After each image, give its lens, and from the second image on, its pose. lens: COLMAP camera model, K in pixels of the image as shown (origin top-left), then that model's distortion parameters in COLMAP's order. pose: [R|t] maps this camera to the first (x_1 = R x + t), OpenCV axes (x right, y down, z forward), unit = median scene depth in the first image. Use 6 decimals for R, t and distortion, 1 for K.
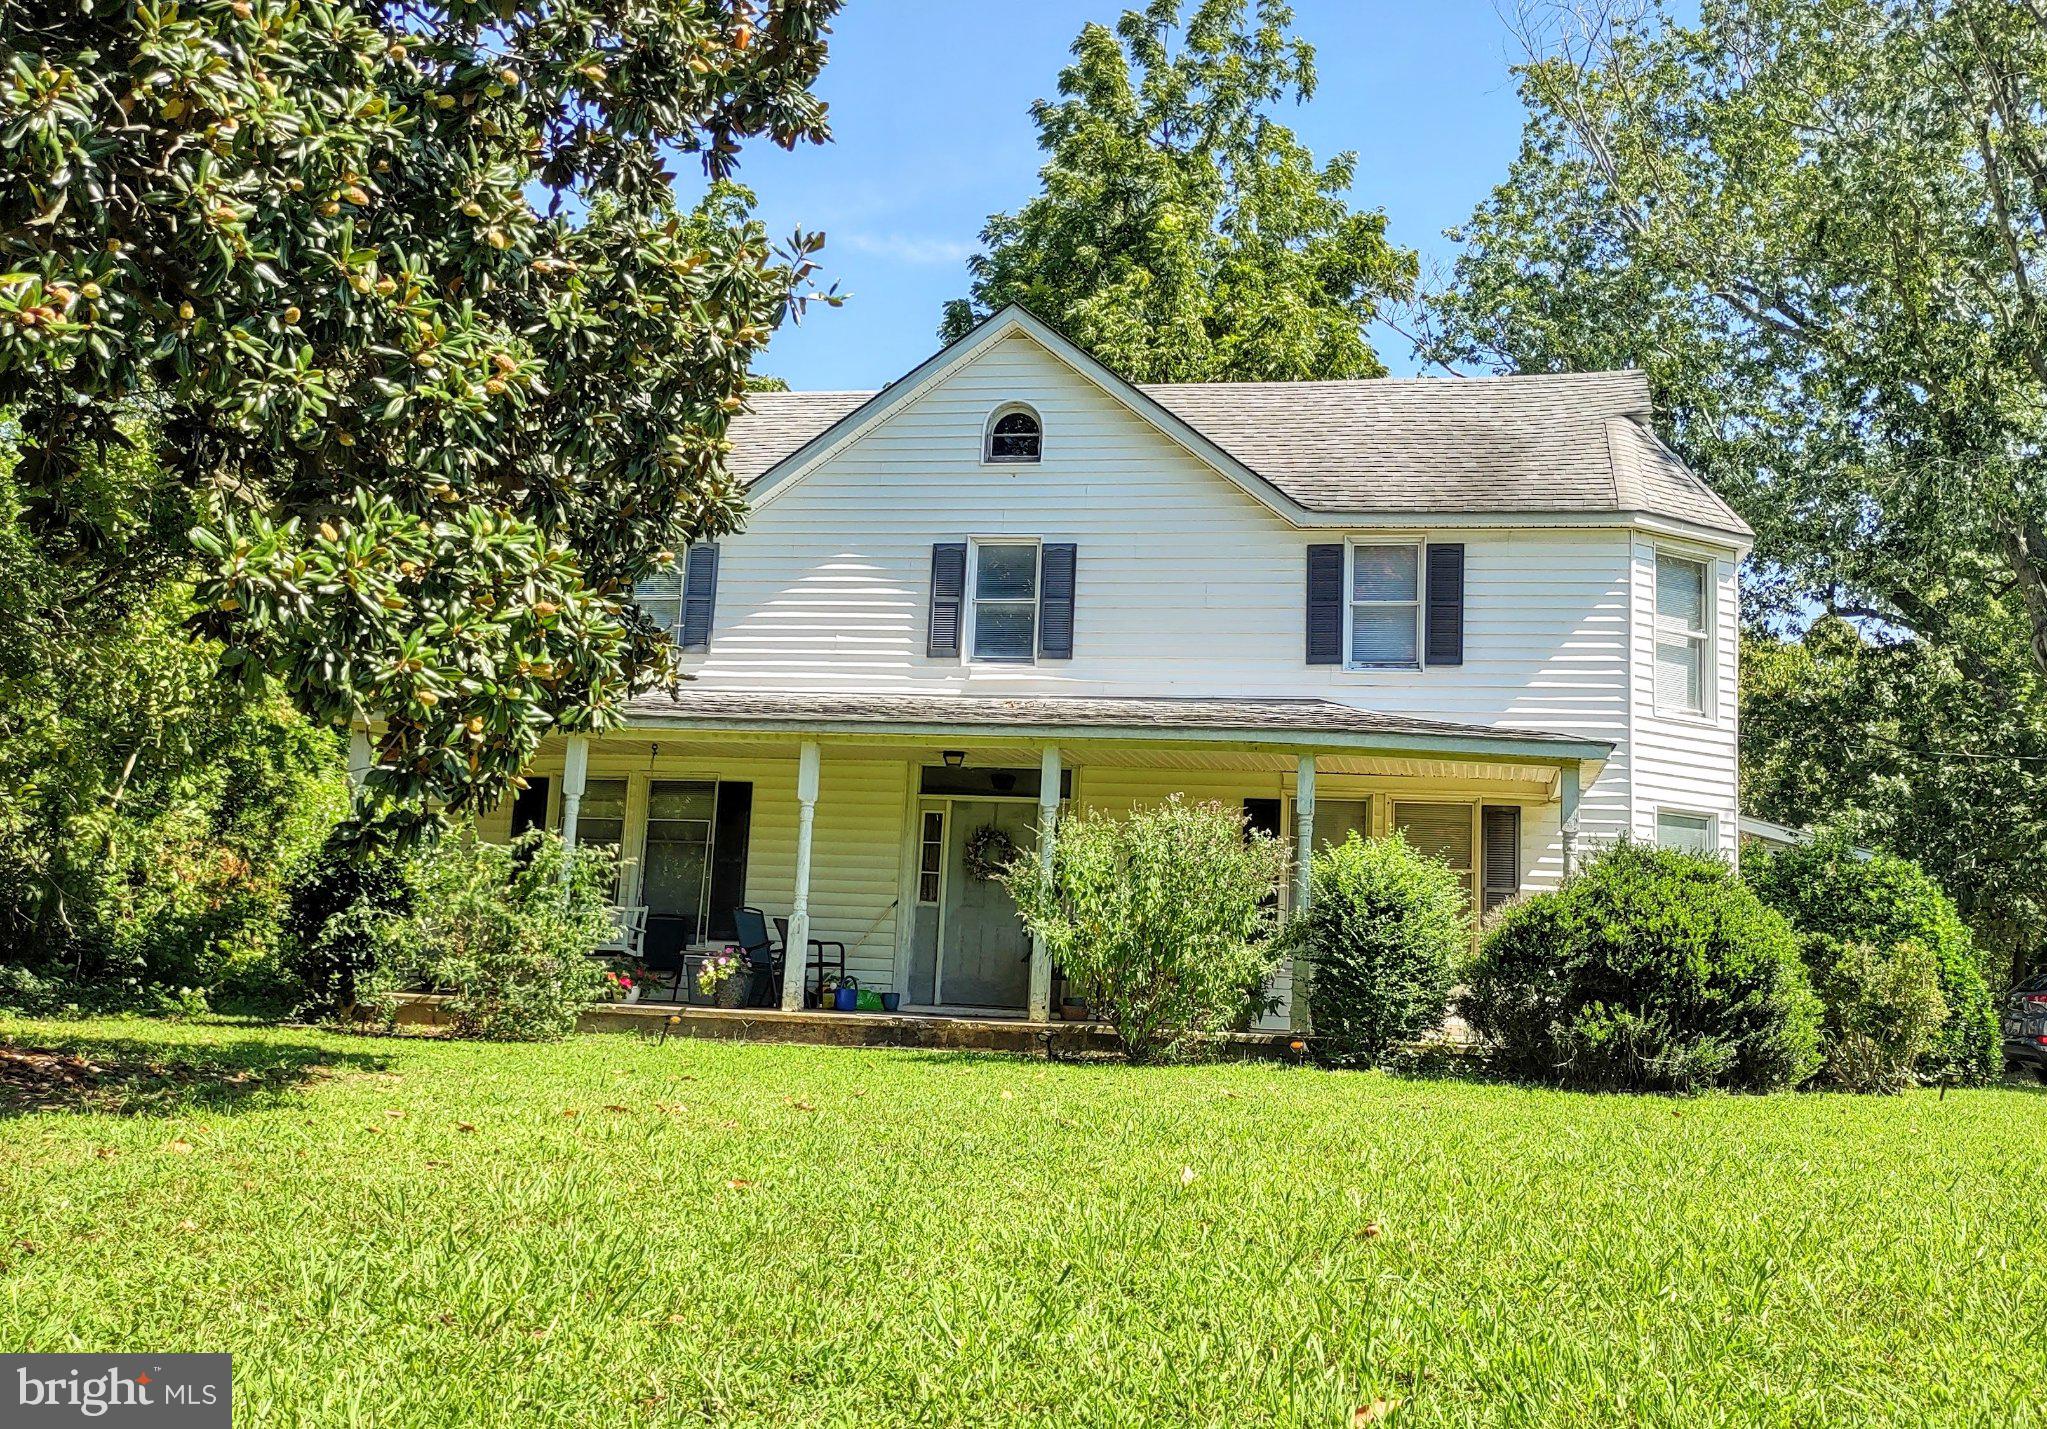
lens RADIAL K [[1646.0, 0, 1023.1], [0, 1646.0, 714.2], [0, 0, 1]] dist [-0.043242, 0.011665]
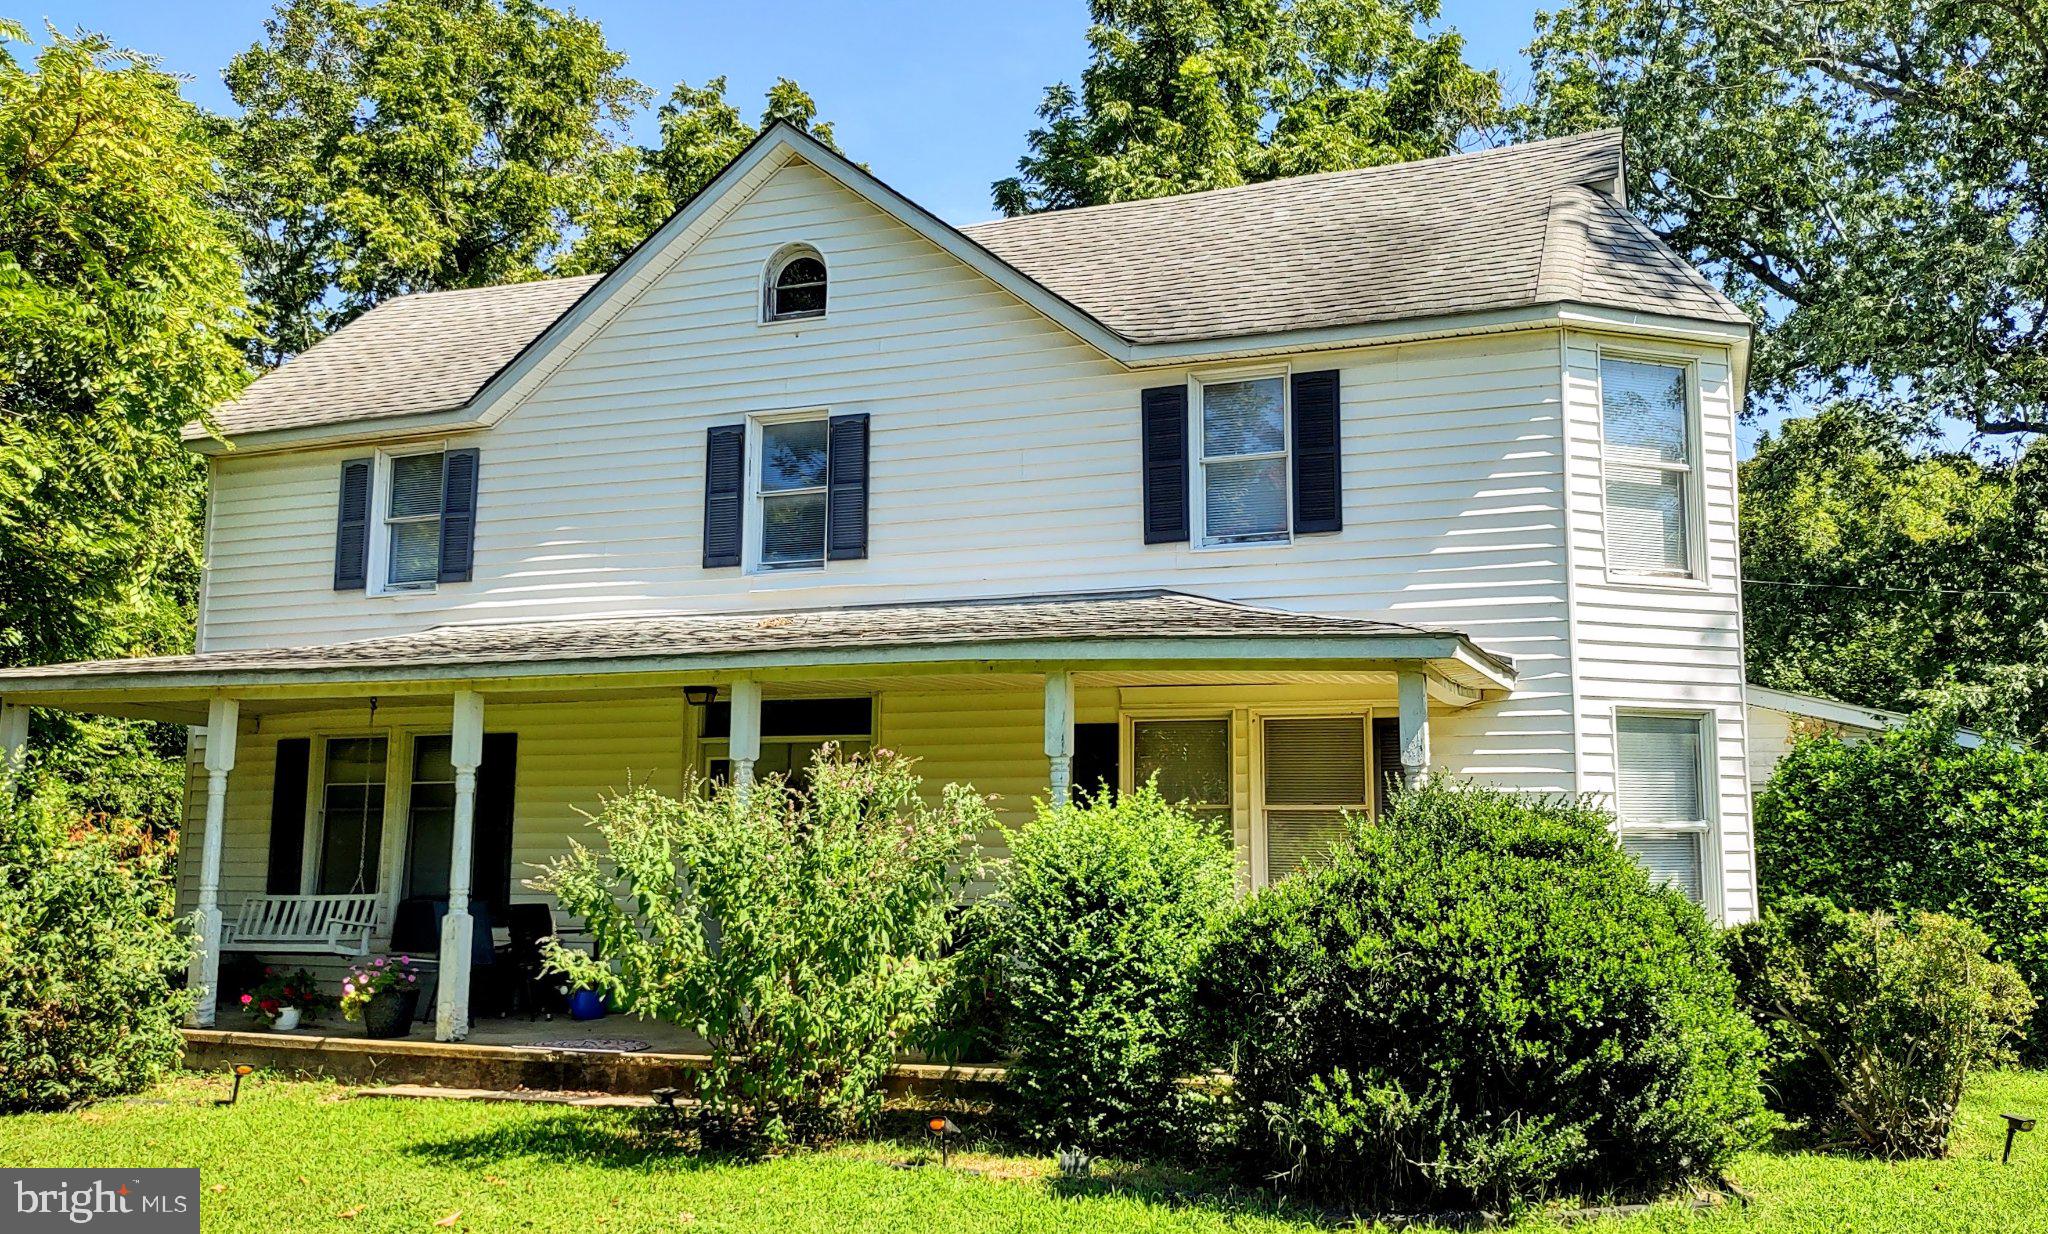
lens RADIAL K [[1612.1, 0, 1024.2], [0, 1612.1, 619.2], [0, 0, 1]] dist [-0.009934, -0.021573]
pose [[0.990504, -0.065371, -0.120947, 0.208401], [0.066160, 0.997806, 0.002513, -0.001480], [0.120517, -0.010491, 0.992656, 0.251937]]
